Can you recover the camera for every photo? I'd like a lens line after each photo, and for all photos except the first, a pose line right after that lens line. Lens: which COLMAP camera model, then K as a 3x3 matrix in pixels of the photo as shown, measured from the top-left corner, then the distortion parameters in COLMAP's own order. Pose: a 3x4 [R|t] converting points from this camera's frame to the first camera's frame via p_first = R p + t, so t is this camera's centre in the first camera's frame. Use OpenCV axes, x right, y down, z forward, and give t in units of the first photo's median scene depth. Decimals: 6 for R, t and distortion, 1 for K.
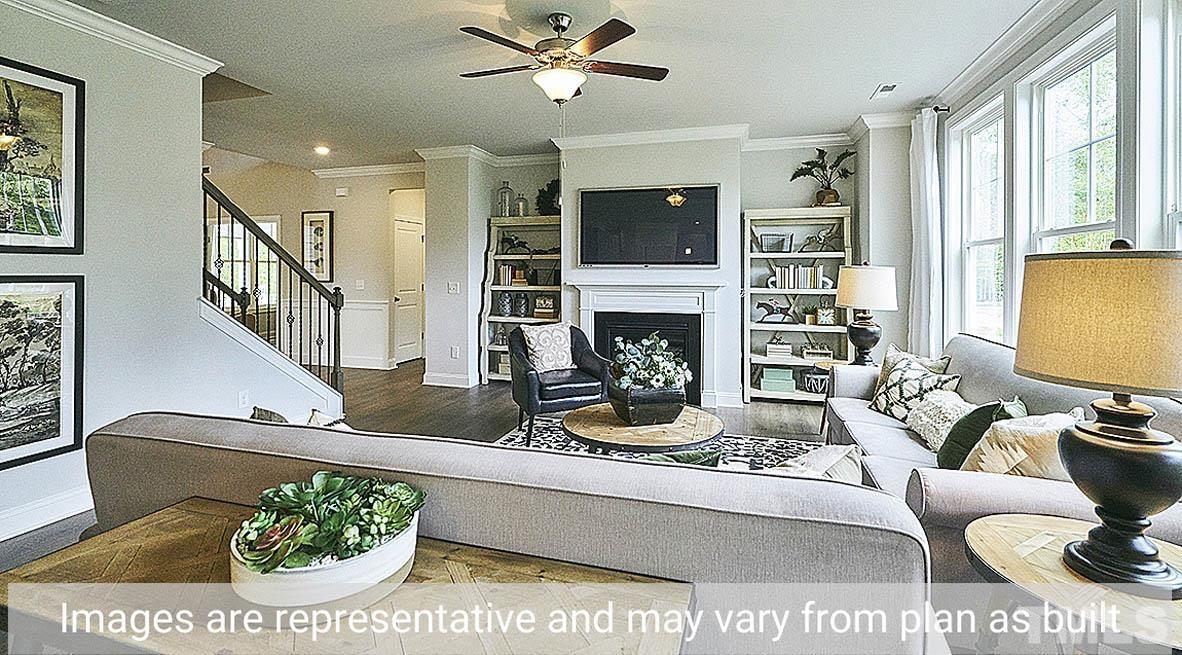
lens RADIAL K [[527.7, 0, 593.7], [0, 527.7, 270.6], [0, 0, 1]] dist [-0.000948, 0.001391]
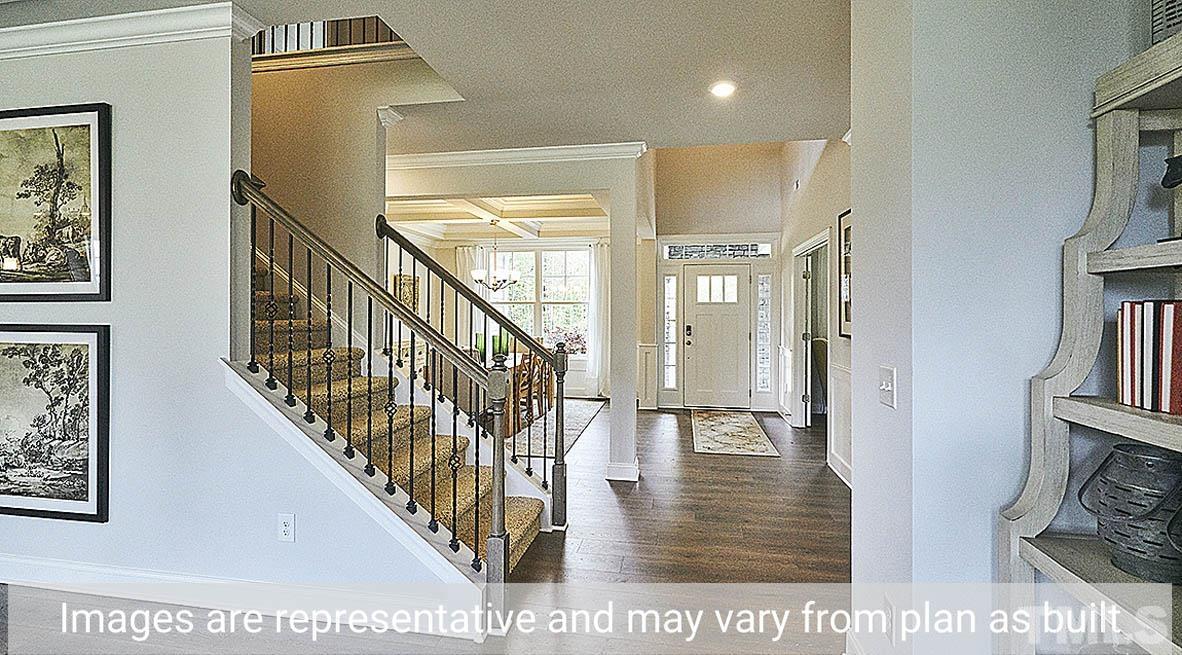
lens RADIAL K [[527.7, 0, 609.9], [0, 527.7, 309.5], [0, 0, 1]] dist [-0.000948, 0.001391]
pose [[0.102466, -0.005791, -0.994720, -0.011463], [-0.001033, 0.999982, -0.005928, -0.013334], [0.994736, 0.001635, 0.102458, 1.844542]]
